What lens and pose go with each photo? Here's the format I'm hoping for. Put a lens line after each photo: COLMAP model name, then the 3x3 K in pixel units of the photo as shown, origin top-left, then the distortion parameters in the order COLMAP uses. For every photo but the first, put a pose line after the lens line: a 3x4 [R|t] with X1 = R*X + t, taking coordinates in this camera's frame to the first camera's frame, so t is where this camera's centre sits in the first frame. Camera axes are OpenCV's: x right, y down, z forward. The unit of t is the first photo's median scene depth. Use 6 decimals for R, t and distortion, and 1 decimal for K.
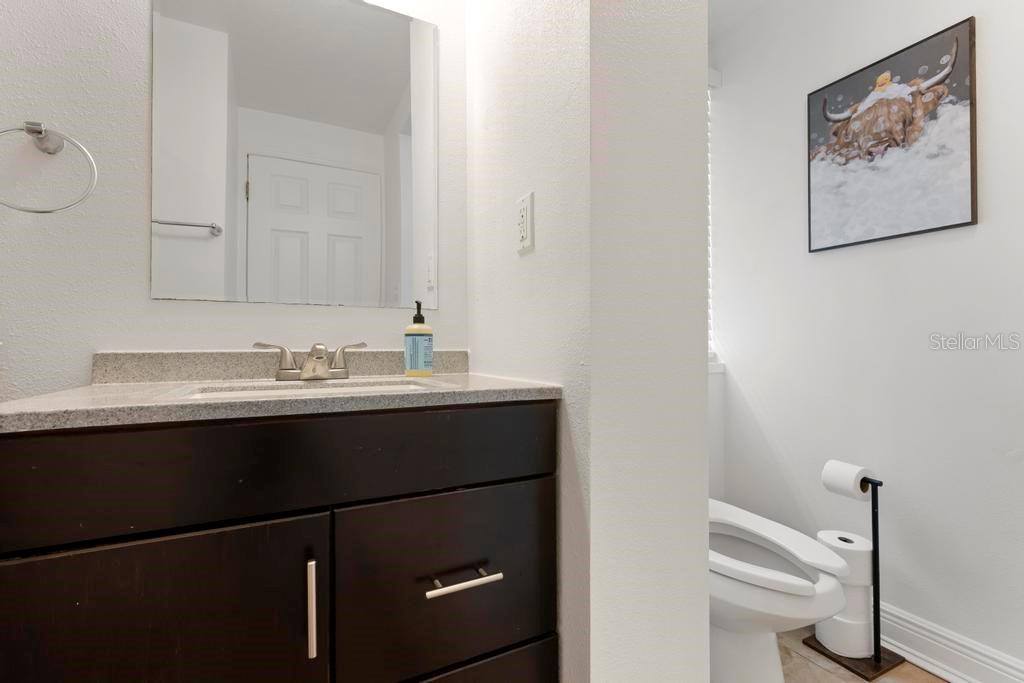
lens RADIAL K [[467.3, 0, 512.9], [0, 467.3, 340.6], [0, 0, 1]] dist [0.002983, -0.000175]
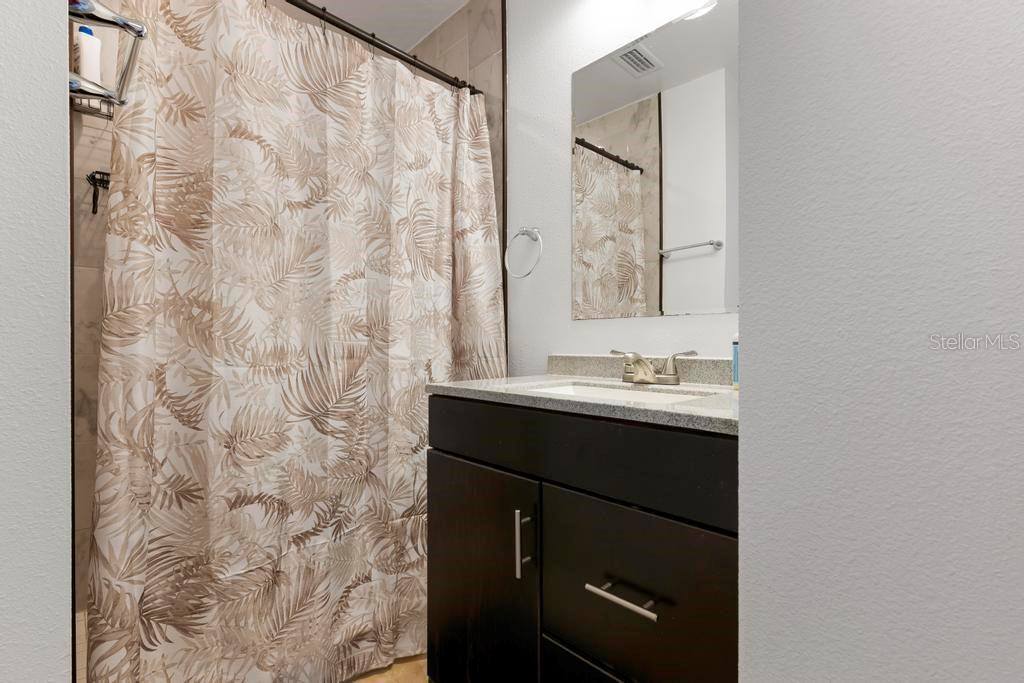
lens RADIAL K [[467.3, 0, 511.7], [0, 467.3, 343.0], [0, 0, 1]] dist [0.002983, -0.000175]
pose [[0.286420, 0.004120, -0.958095, 0.644802], [0.014050, 0.999865, 0.008500, -0.032258], [0.958001, -0.015896, 0.286323, 0.412739]]
